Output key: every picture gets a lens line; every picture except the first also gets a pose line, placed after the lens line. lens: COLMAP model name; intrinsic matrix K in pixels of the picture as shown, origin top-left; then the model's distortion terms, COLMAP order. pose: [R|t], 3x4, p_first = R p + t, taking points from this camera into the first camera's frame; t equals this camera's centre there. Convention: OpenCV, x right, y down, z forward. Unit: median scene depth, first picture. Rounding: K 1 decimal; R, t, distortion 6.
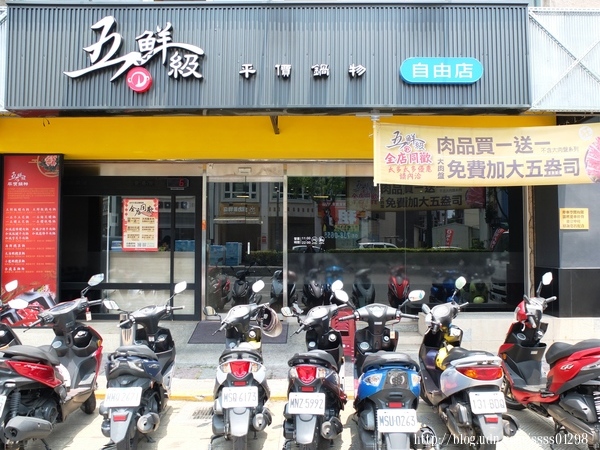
lens RADIAL K [[480.2, 0, 353.2], [0, 480.2, 213.2], [0, 0, 1]] dist [-0.004619, -0.005091]
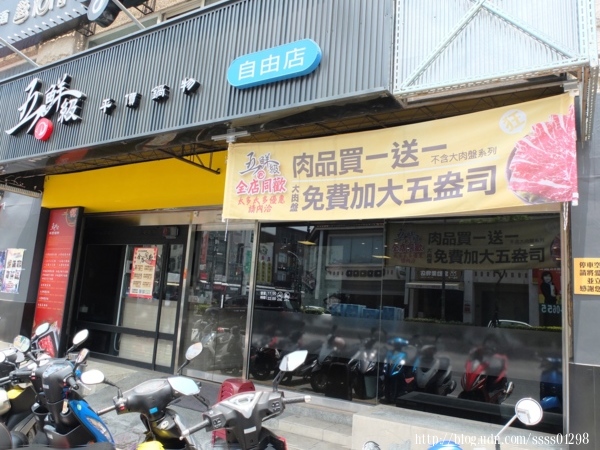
lens RADIAL K [[495.0, 0, 334.5], [0, 495.0, 227.3], [0, 0, 1]] dist [-0.030776, 0.008945]
pose [[0.840883, -0.023158, -0.540721, 0.631796], [-0.035849, 0.994507, -0.098342, 0.022732], [0.540028, 0.102079, 0.835434, 0.414934]]
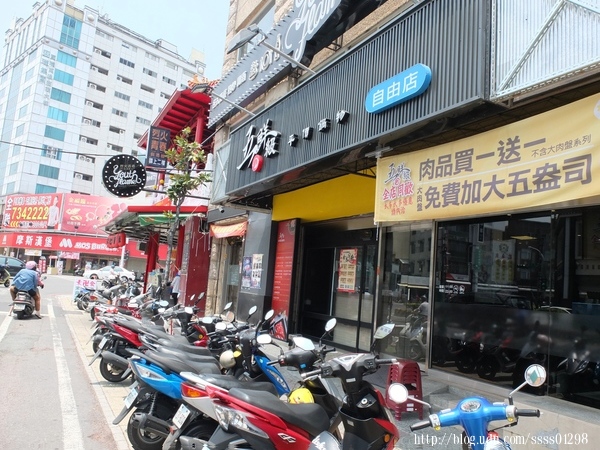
lens RADIAL K [[505.9, 0, 300.3], [0, 505.9, 213.5], [0, 0, 1]] dist [-0.094853, 0.087148]
pose [[0.433529, -0.090113, -0.896623, 0.860709], [-0.020022, 0.993779, -0.109558, 0.030988], [0.900917, 0.065449, 0.429028, 0.433411]]
